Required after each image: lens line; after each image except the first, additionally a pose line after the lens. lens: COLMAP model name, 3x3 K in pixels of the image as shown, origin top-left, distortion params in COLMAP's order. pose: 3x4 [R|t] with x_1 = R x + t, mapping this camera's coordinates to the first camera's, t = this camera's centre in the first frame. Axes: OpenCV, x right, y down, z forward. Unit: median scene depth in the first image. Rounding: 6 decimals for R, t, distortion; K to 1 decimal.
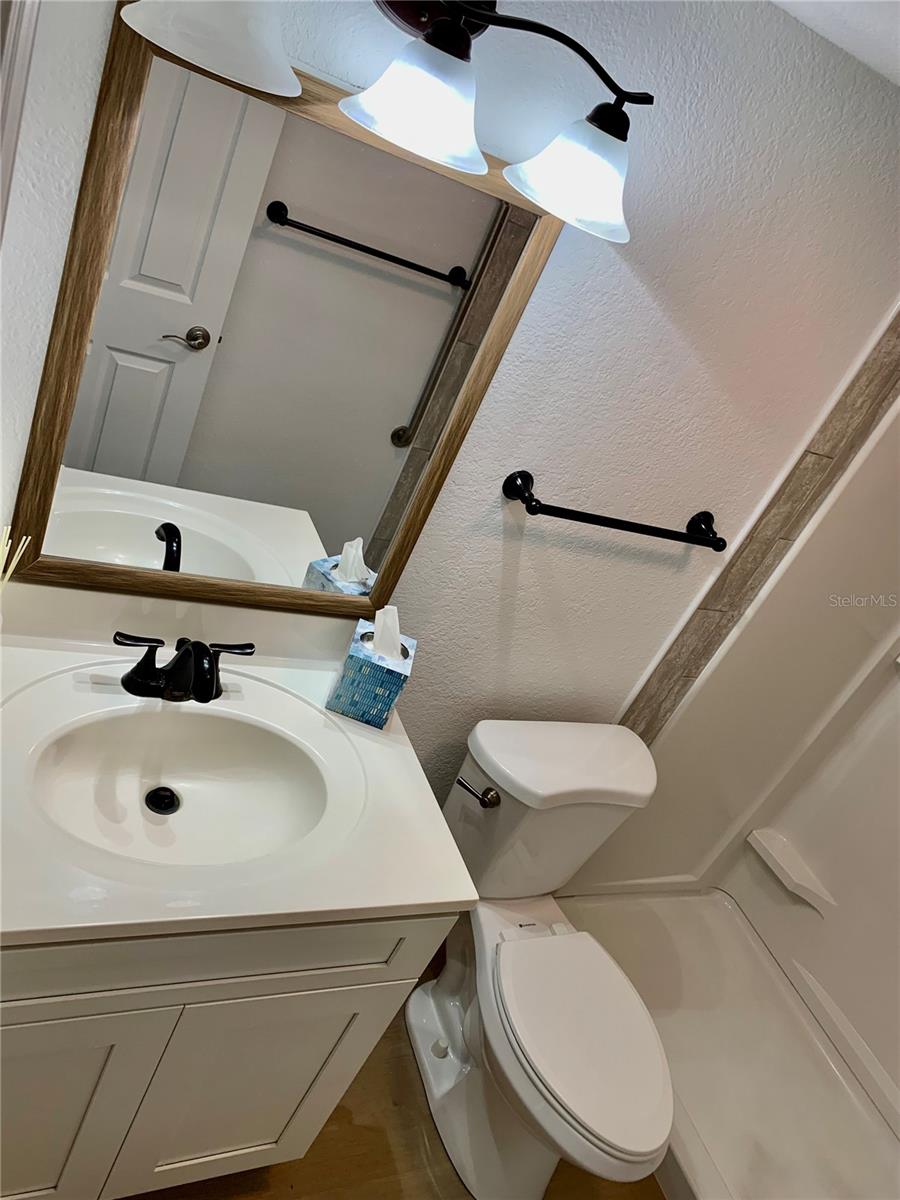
lens RADIAL K [[907.2, 0, 443.9], [0, 907.2, 607.7], [0, 0, 1]] dist [0.042202, -0.062942]
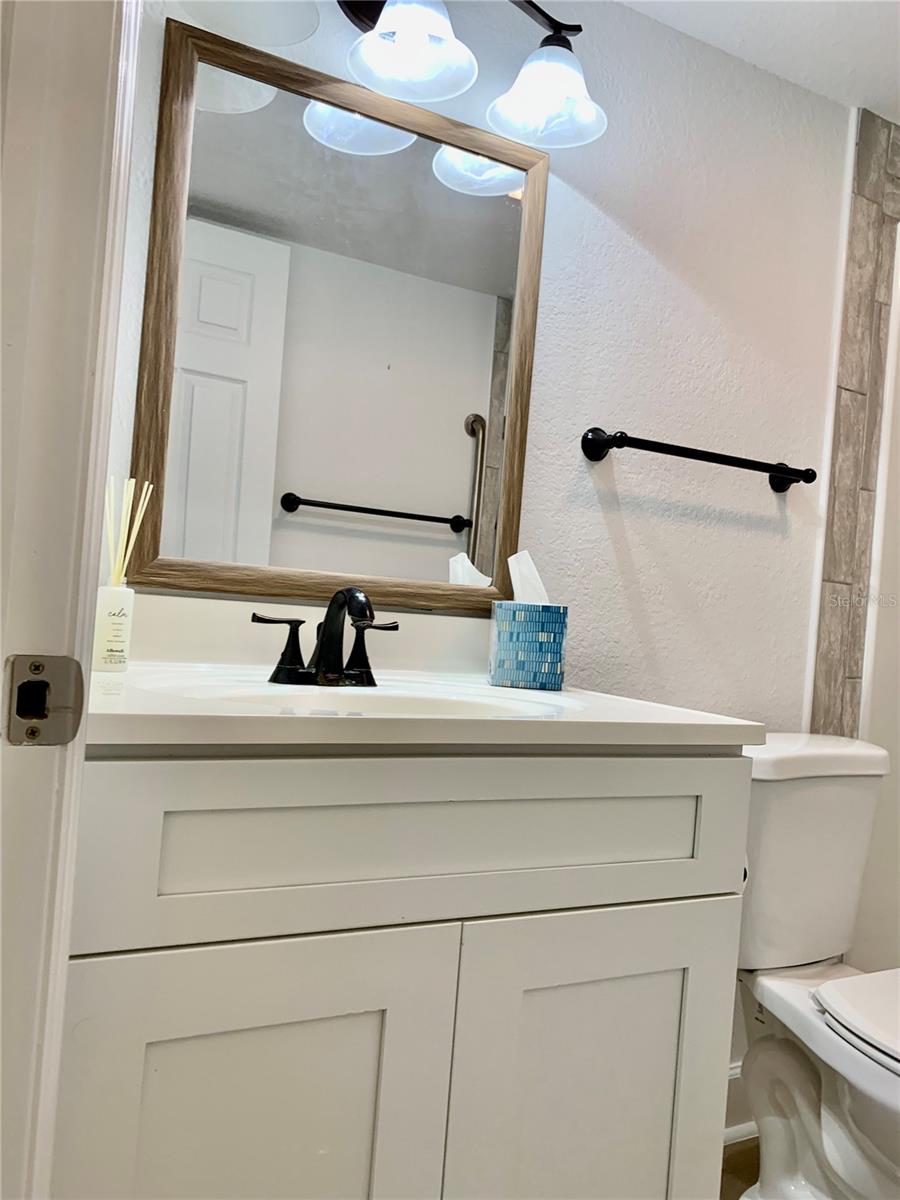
lens RADIAL K [[907.2, 0, 446.1], [0, 907.2, 596.8], [0, 0, 1]] dist [0.042202, -0.062942]
pose [[0.943819, -0.321000, 0.078517, -0.185657], [0.315803, 0.806136, -0.500413, 0.404683], [0.097337, 0.497095, 0.862219, 0.177949]]
